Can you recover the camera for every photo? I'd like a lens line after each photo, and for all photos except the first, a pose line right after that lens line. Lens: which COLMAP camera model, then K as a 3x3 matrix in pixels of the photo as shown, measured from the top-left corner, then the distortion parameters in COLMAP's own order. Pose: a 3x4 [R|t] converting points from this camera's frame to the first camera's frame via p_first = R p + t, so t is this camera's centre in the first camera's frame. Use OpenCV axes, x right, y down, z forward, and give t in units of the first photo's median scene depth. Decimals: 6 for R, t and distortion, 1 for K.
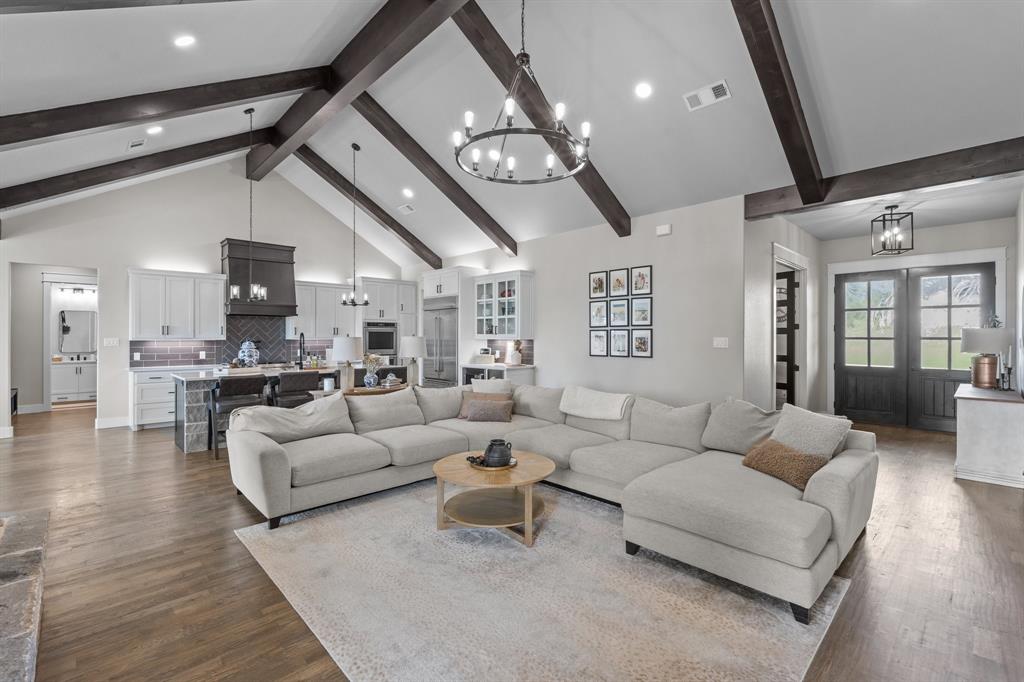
lens RADIAL K [[454.5, 0, 512.9], [0, 454.5, 335.5], [0, 0, 1]] dist [-0.001195, -0.000195]
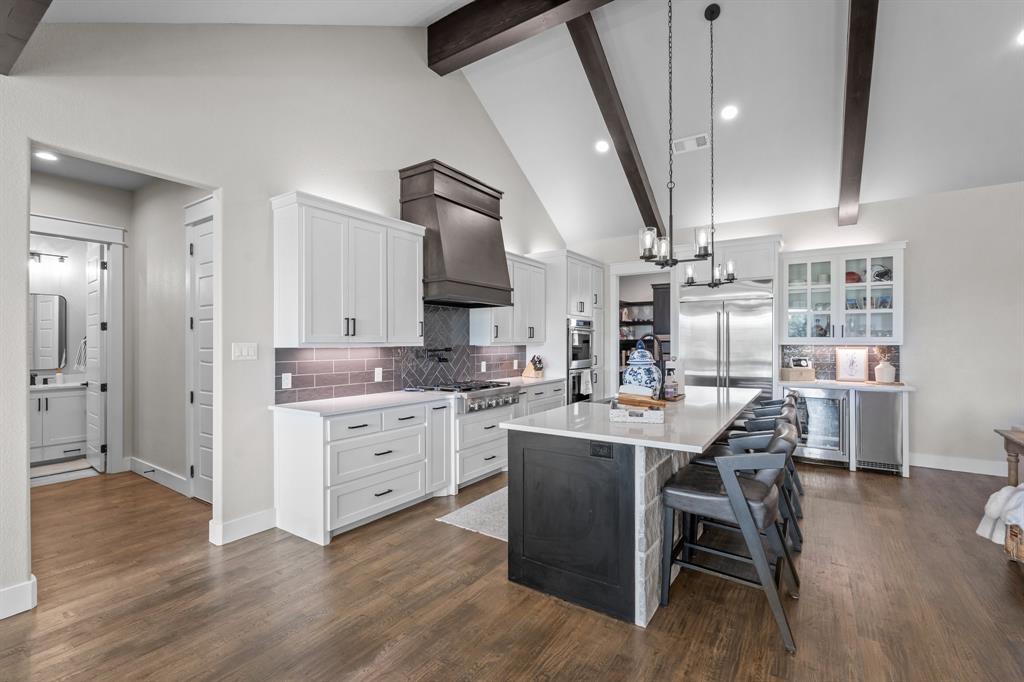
lens RADIAL K [[452.2, 0, 512.0], [0, 452.2, 341.0], [0, 0, 1]] dist [-0.002337, -0.000145]
pose [[0.976478, 0.001453, 0.215611, -0.780099], [-0.000856, 0.999996, -0.002864, 0.005734], [-0.215614, 0.002612, 0.976475, 0.536479]]
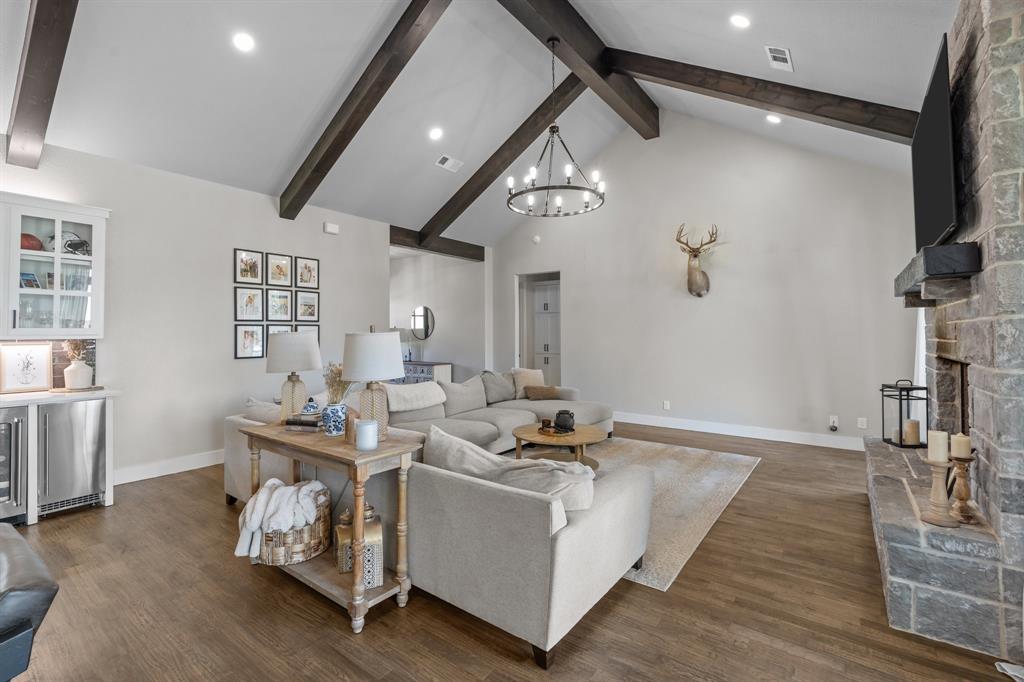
lens RADIAL K [[453.7, 0, 509.7], [0, 453.7, 324.9], [0, 0, 1]] dist [-0.001975, -0.000529]
pose [[-0.166913, 0.018840, 0.985792, -0.665982], [0.004892, 0.999821, -0.018280, 0.005195], [-0.985960, 0.001771, -0.166975, 0.698161]]
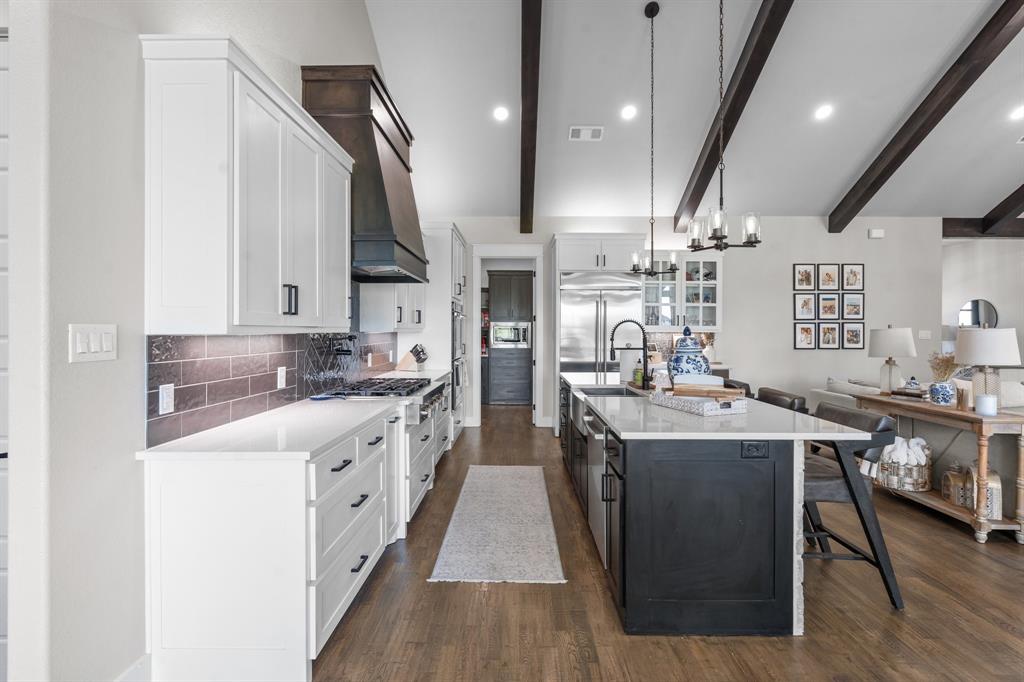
lens RADIAL K [[457.3, 0, 516.0], [0, 457.3, 330.5], [0, 0, 1]] dist [-0.003889, 0.000271]
pose [[0.697059, 0.003931, 0.717003, -0.976517], [-0.004662, 0.999989, -0.000950, 0.008945], [-0.716998, -0.002680, 0.697070, 0.768529]]
